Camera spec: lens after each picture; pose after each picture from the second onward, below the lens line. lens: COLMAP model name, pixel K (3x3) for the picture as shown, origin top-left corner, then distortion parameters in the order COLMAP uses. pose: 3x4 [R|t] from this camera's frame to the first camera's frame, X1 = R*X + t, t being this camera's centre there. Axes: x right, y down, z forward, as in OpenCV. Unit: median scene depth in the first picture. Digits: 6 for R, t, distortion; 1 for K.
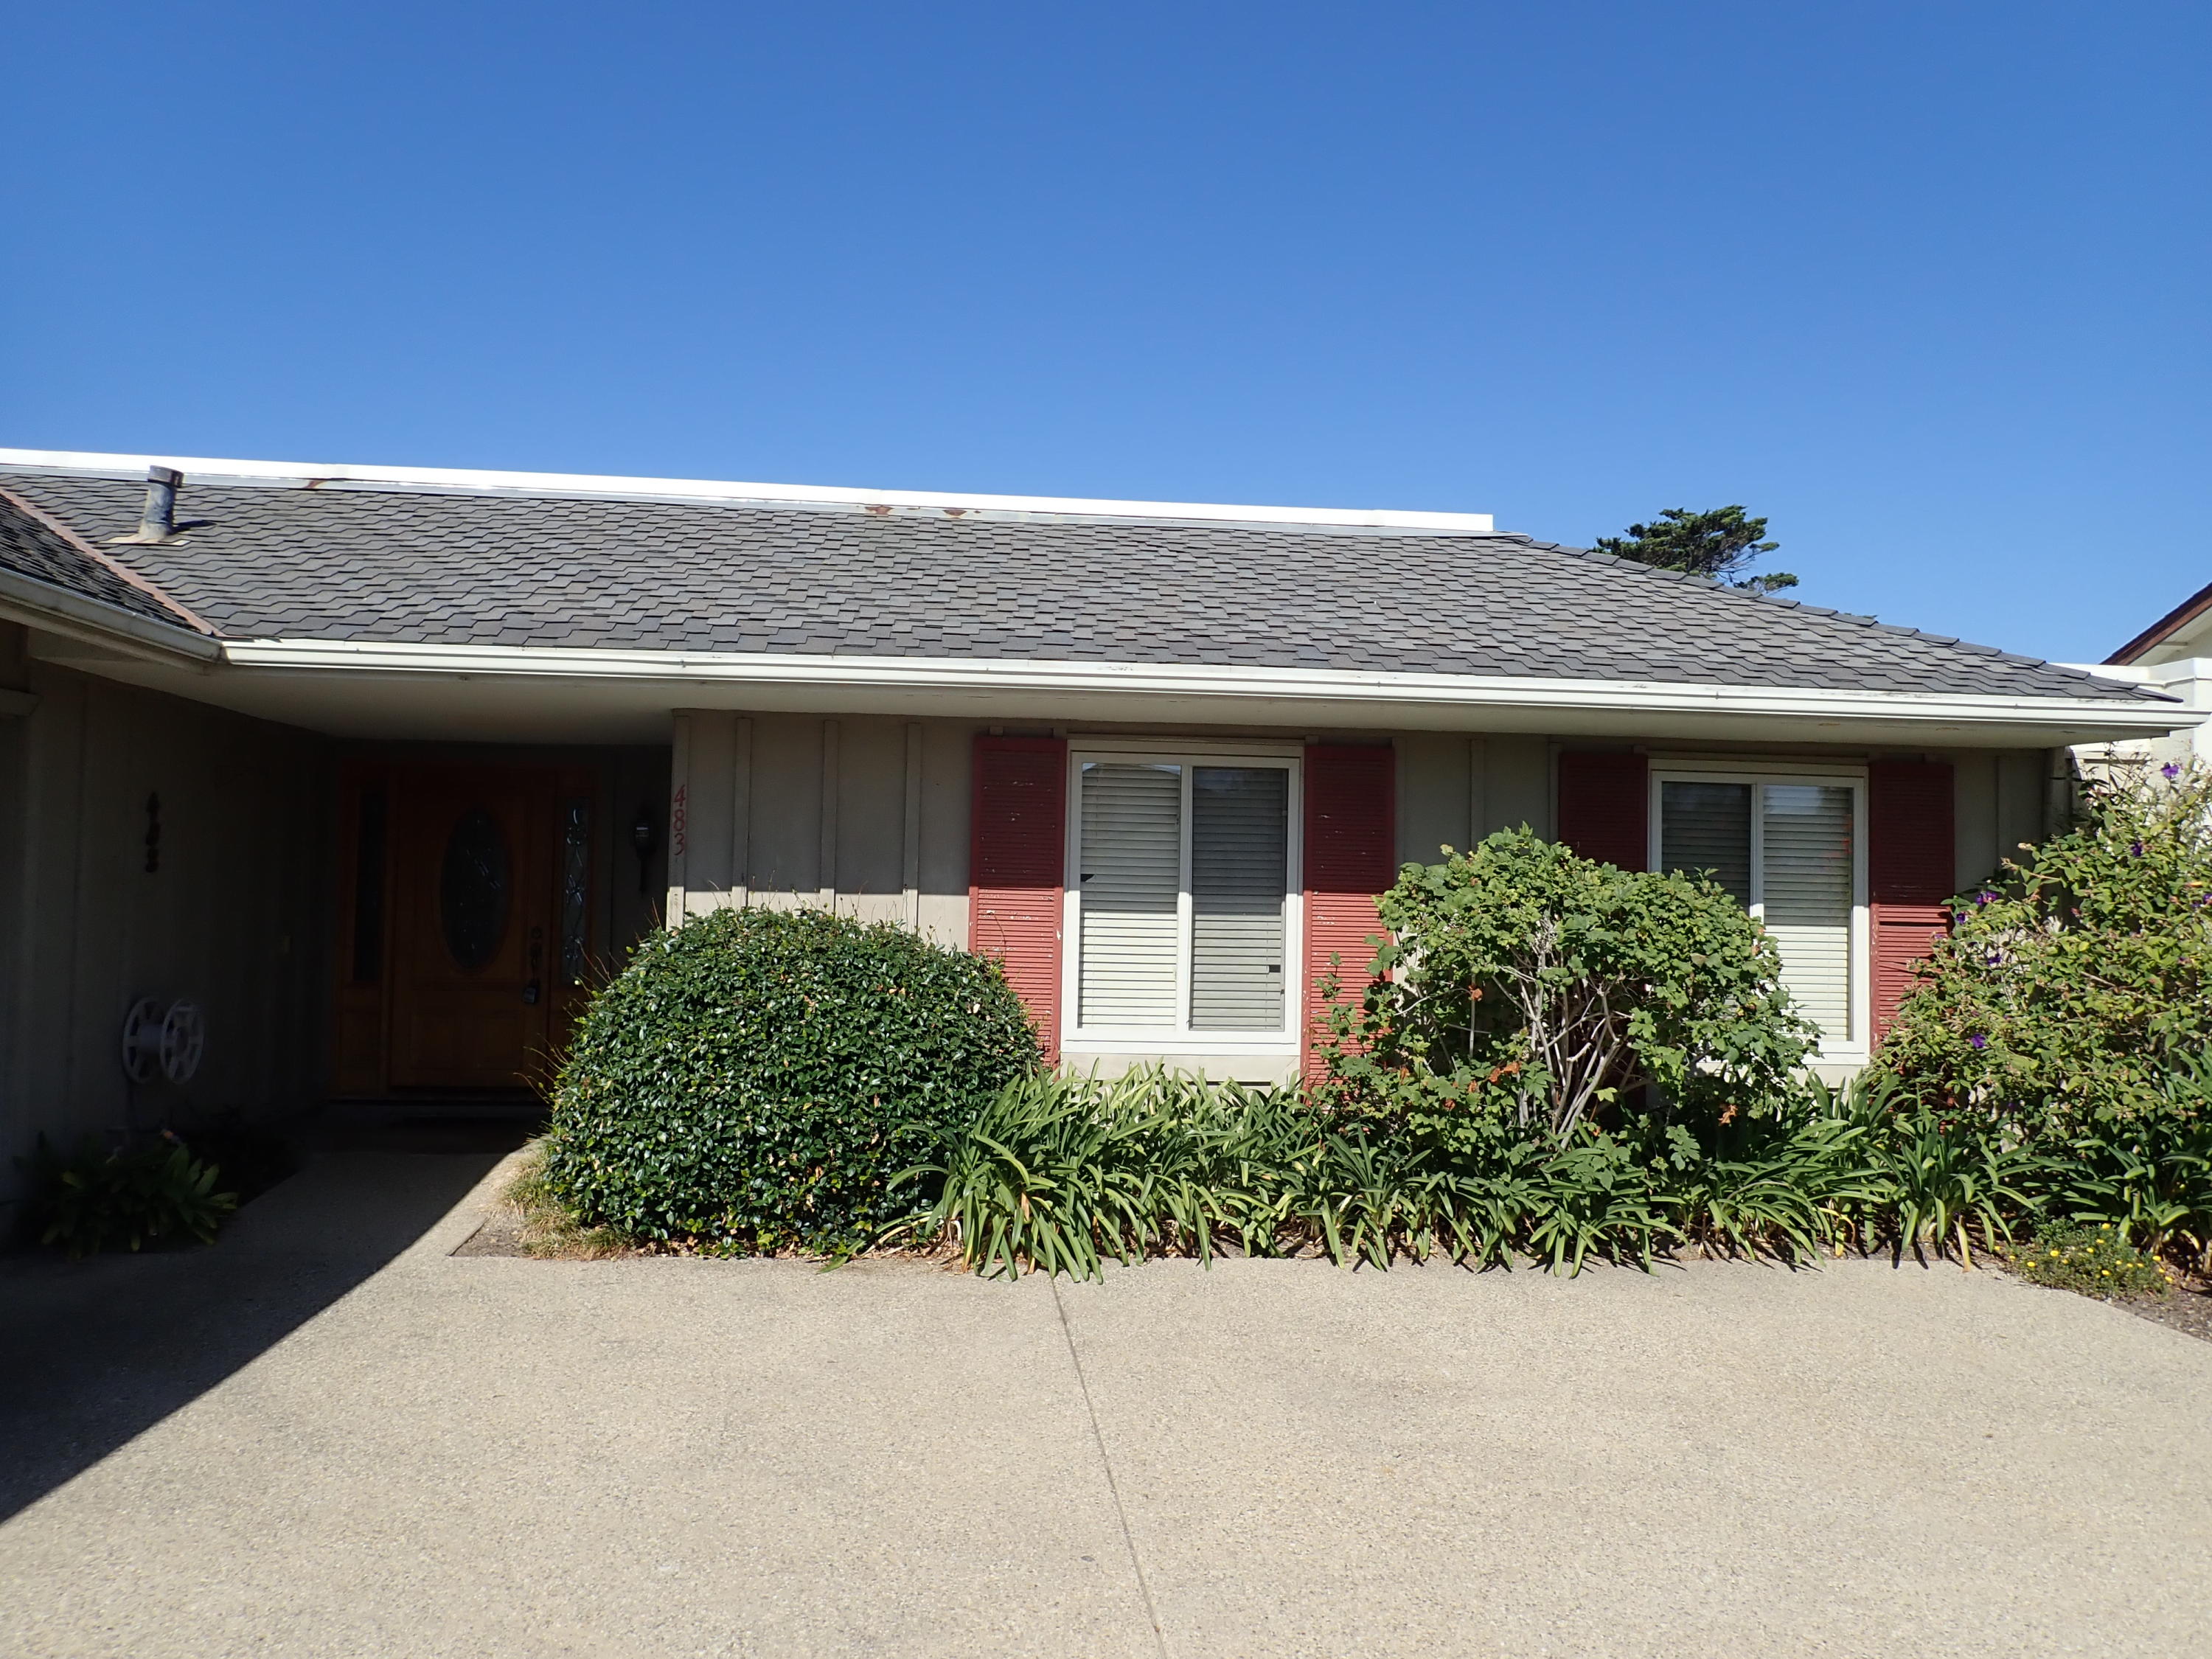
lens RADIAL K [[1626.2, 0, 1087.1], [0, 1626.2, 845.1], [0, 0, 1]] dist [0.001072, -0.009428]
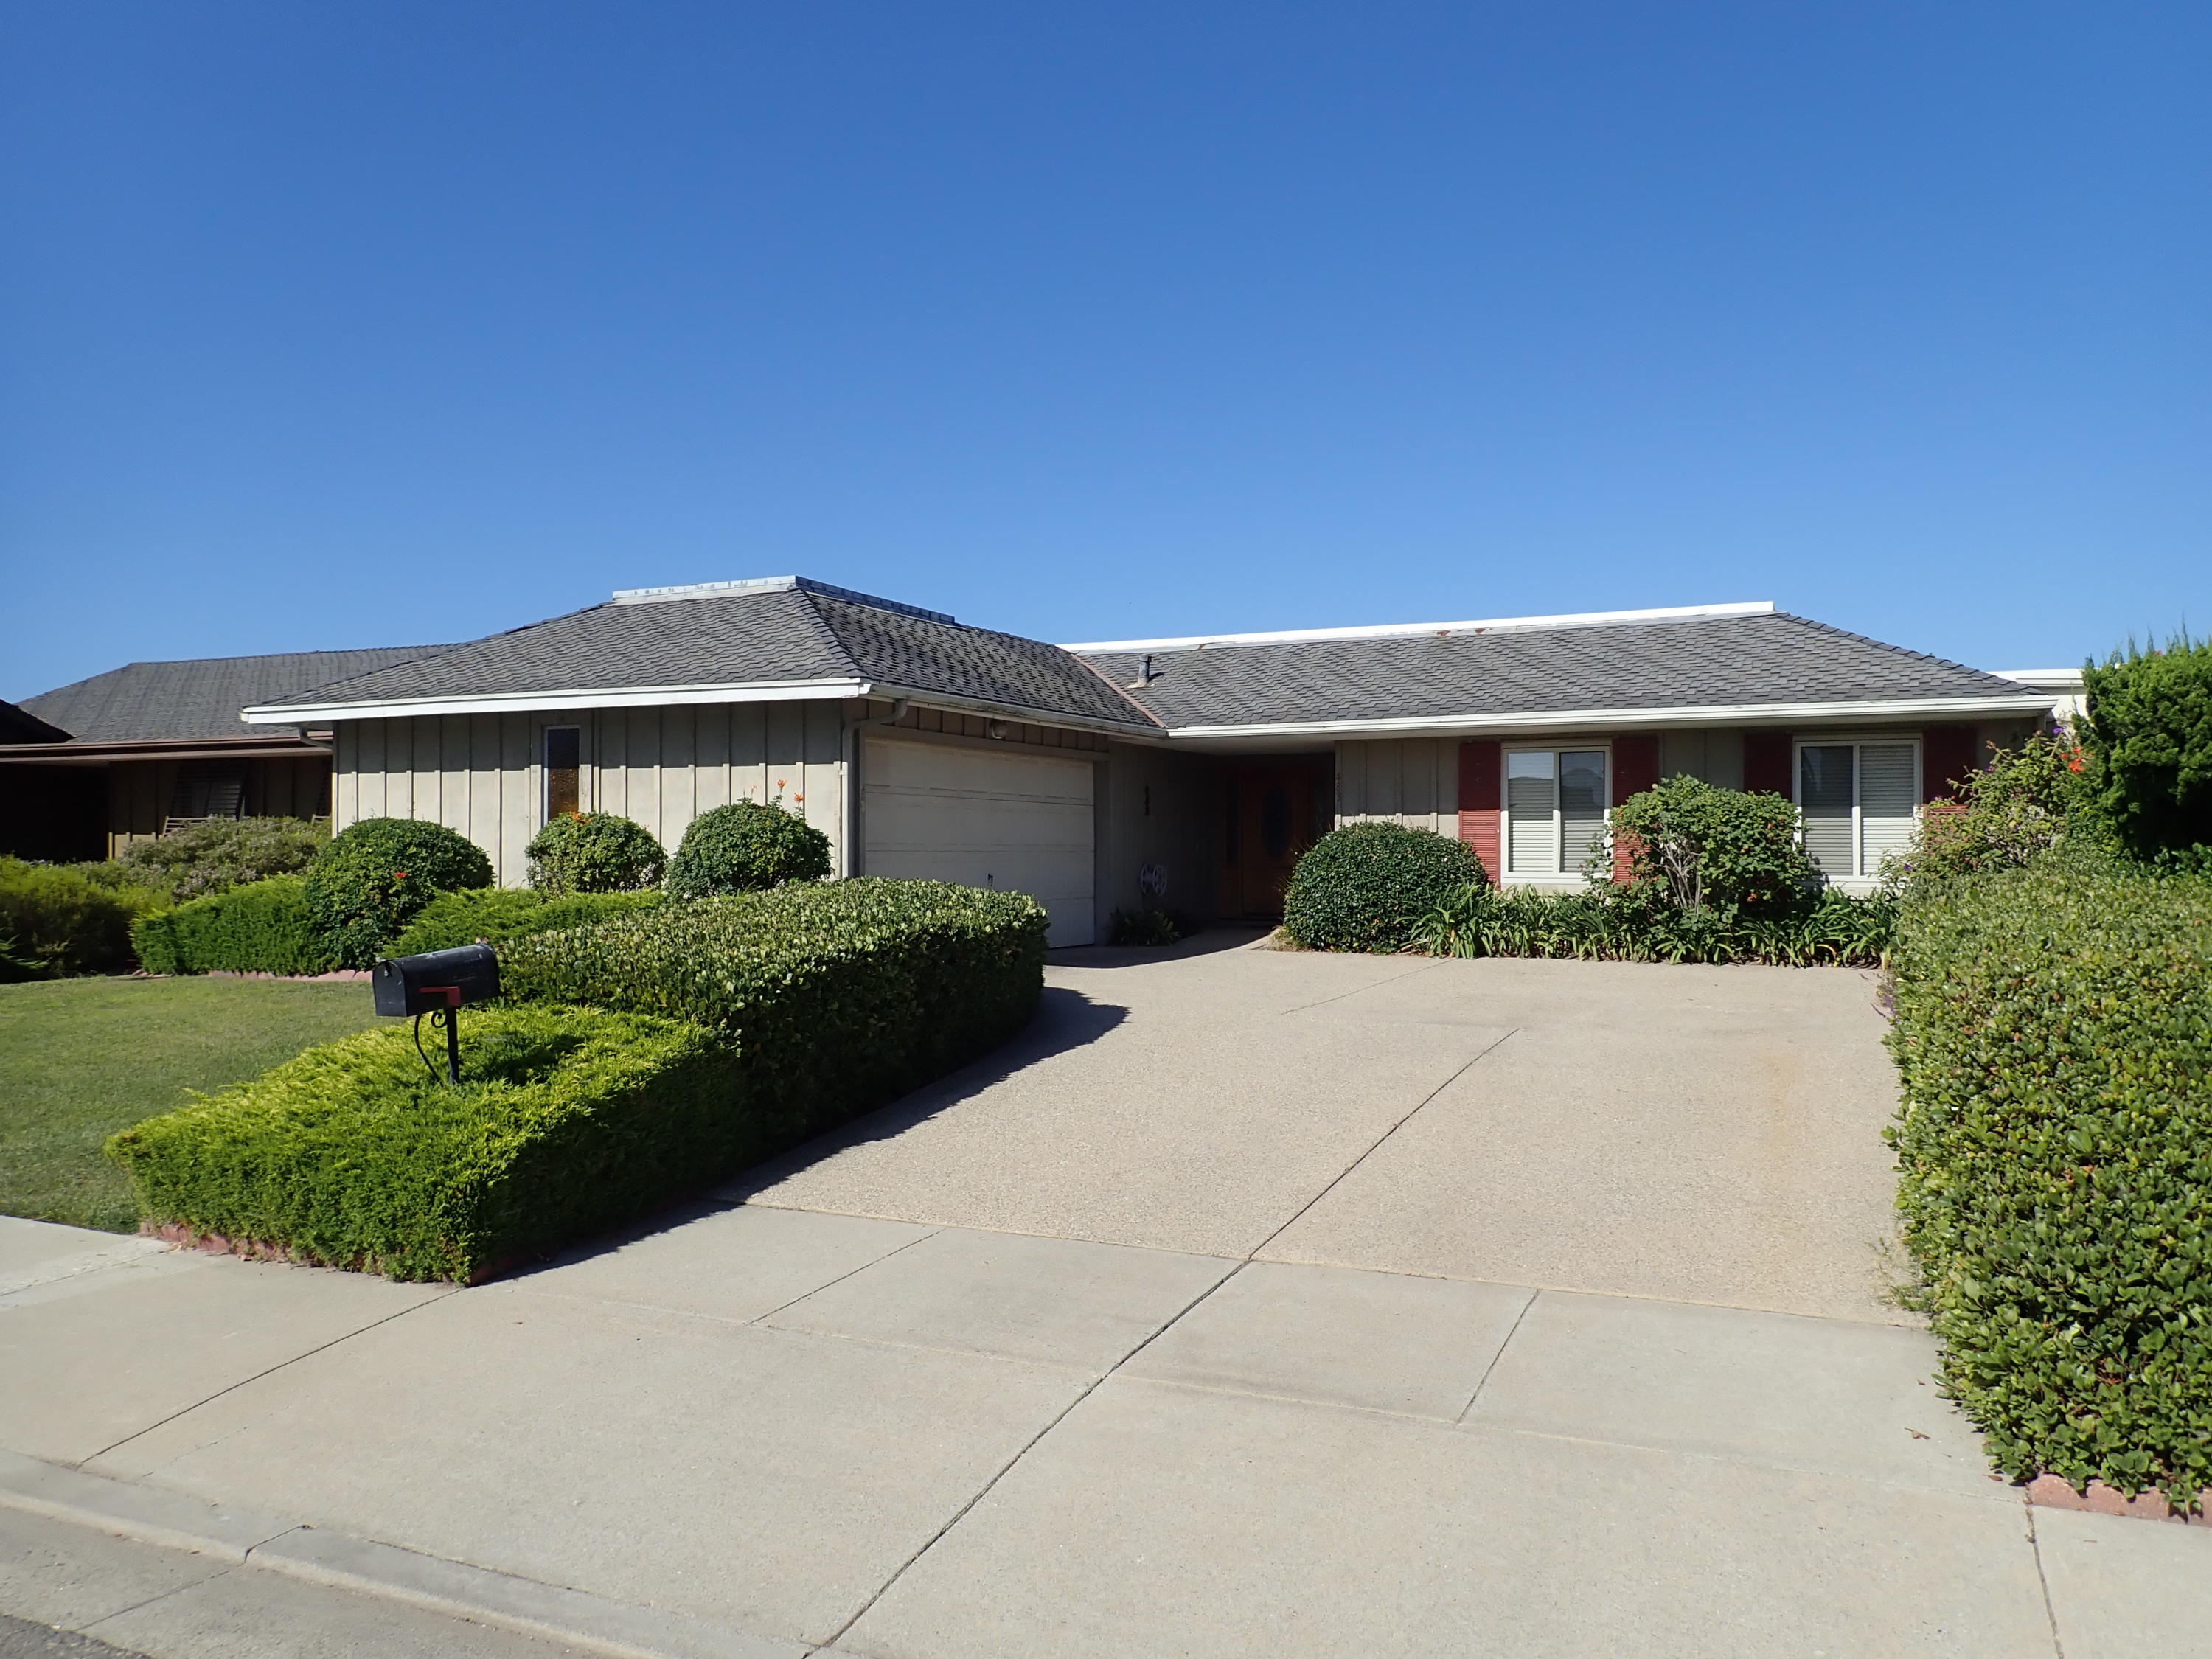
lens RADIAL K [[1626.2, 0, 1103.9], [0, 1626.2, 831.8], [0, 0, 1]] dist [0.001072, -0.009428]
pose [[0.857947, -0.025308, -0.513115, 0.680099], [0.036679, 0.999255, 0.012044, 0.009574], [0.512428, -0.029154, 0.858235, -1.235098]]
